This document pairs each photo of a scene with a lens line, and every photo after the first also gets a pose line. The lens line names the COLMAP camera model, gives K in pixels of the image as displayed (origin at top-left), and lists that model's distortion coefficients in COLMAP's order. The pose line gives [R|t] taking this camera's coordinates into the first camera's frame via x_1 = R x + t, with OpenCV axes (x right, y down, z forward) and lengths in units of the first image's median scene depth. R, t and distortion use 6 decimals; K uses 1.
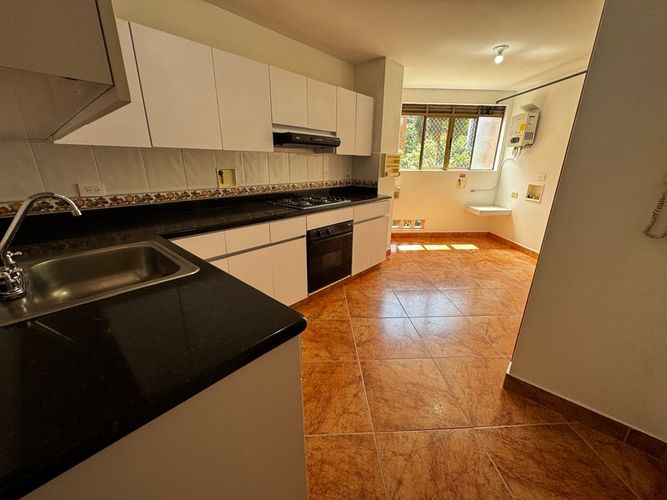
lens RADIAL K [[278.5, 0, 333.5], [0, 278.5, 250.0], [0, 0, 1]] dist [0.014224, 0.000227]
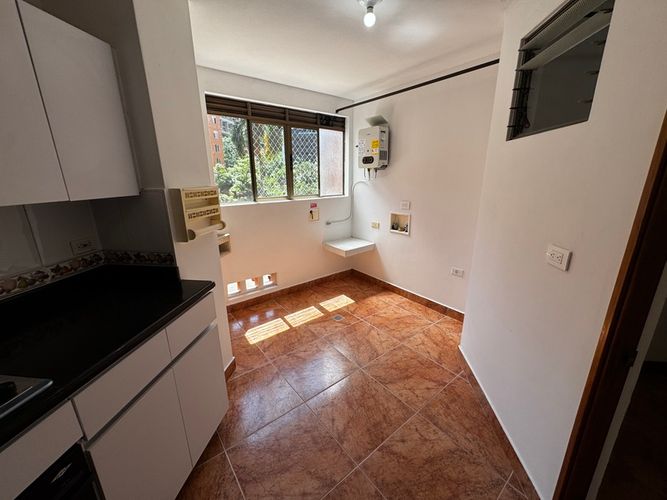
lens RADIAL K [[268.4, 0, 336.1], [0, 268.4, 248.3], [0, 0, 1]] dist [-0.000374, 0.000697]
pose [[0.819278, -0.168819, 0.547981, 0.108953], [0.189569, 0.981683, 0.019009, -0.166631], [-0.541153, 0.088307, 0.836275, 0.409034]]
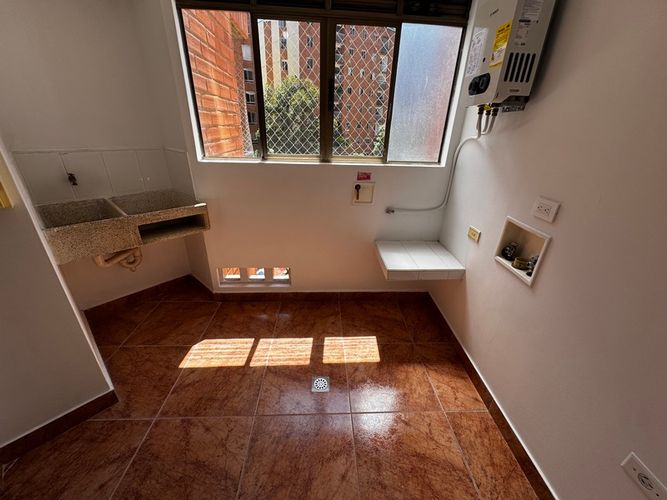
lens RADIAL K [[268.4, 0, 336.1], [0, 268.4, 248.3], [0, 0, 1]] dist [-0.000374, 0.000697]
pose [[0.999582, 0.026397, -0.011780, 0.453517], [-0.024782, 0.992359, 0.120872, -0.217906], [0.014881, -0.120530, 0.992598, 0.615580]]
